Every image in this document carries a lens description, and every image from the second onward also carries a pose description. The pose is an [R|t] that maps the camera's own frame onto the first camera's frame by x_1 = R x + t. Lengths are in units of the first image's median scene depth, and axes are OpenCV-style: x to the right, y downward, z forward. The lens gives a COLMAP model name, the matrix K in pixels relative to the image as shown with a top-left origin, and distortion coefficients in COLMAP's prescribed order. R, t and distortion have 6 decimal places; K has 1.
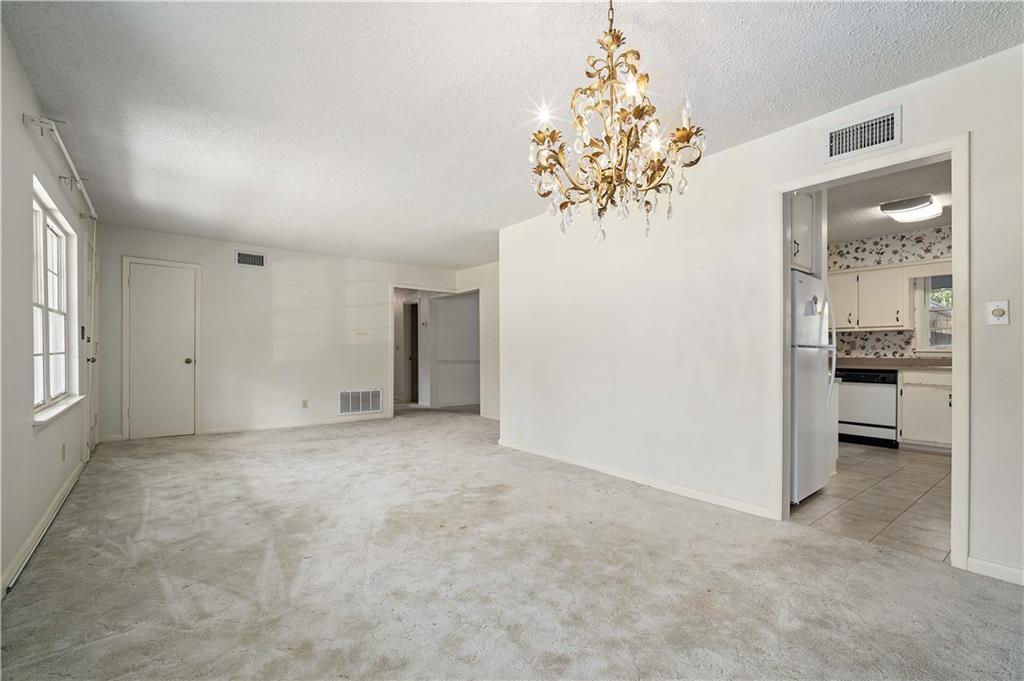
lens RADIAL K [[454.9, 0, 513.9], [0, 454.9, 352.1], [0, 0, 1]] dist [-0.012087, 0.000083]
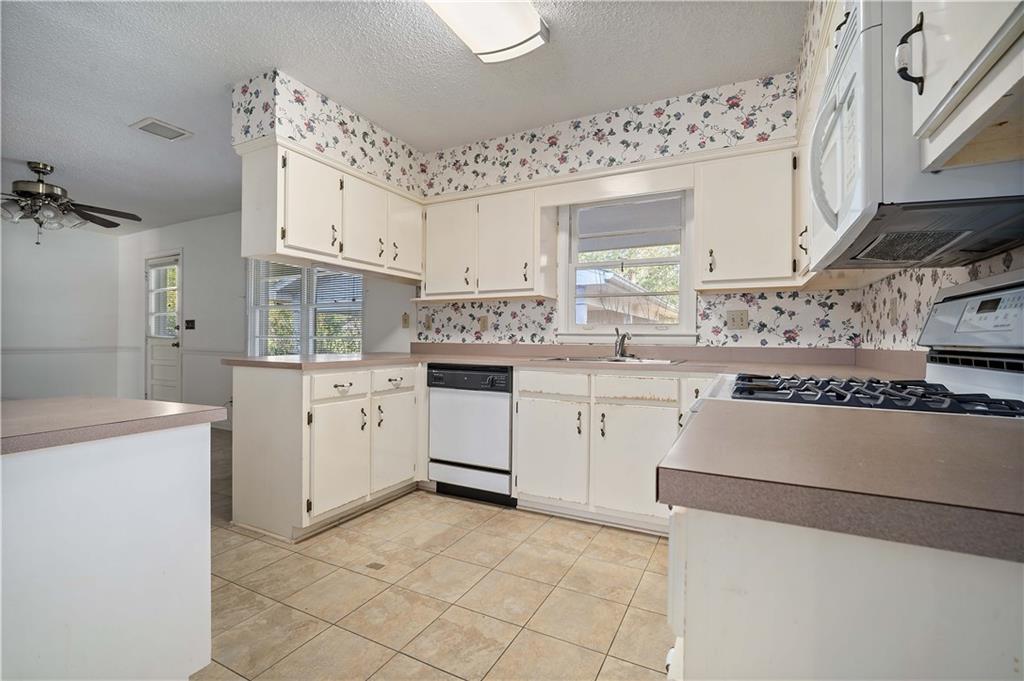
lens RADIAL K [[452.6, 0, 516.5], [0, 452.6, 333.9], [0, 0, 1]] dist [-0.002979, 0.000056]
pose [[0.909097, 0.008757, 0.416493, 0.578046], [-0.005113, 0.999938, -0.009862, 0.005133], [-0.416554, 0.006836, 0.909085, 0.460158]]
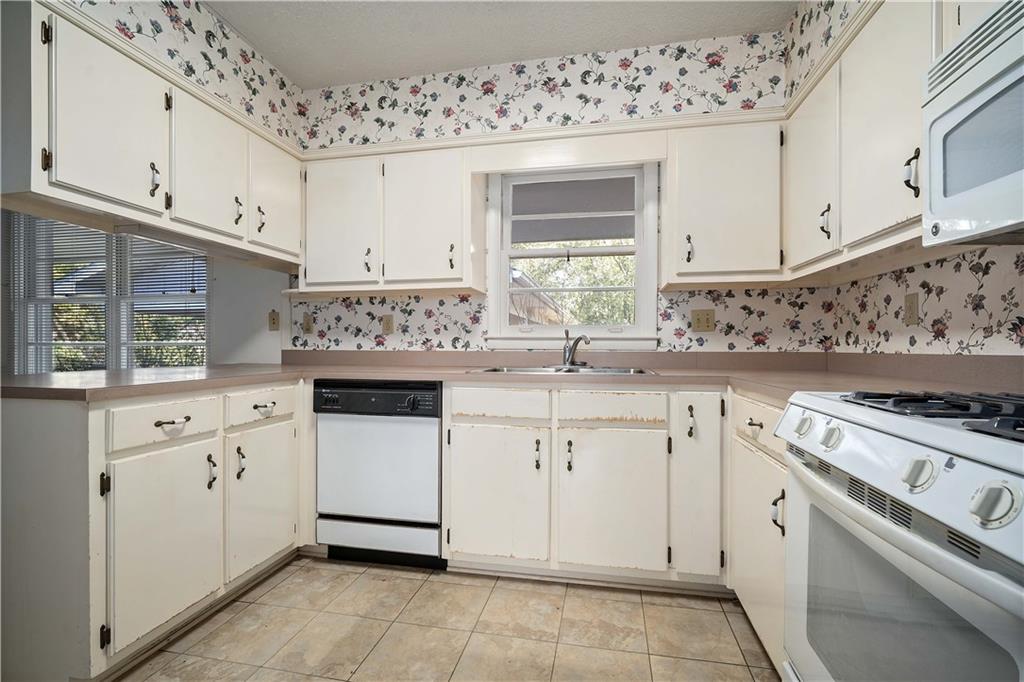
lens RADIAL K [[450.6, 0, 515.9], [0, 450.6, 343.9], [0, 0, 1]] dist [-0.006601, 0.000862]
pose [[0.761705, -0.000041, 0.647924, 0.591465], [0.000737, 0.999999, -0.000804, 0.005982], [-0.647923, 0.001090, 0.761705, 0.601187]]
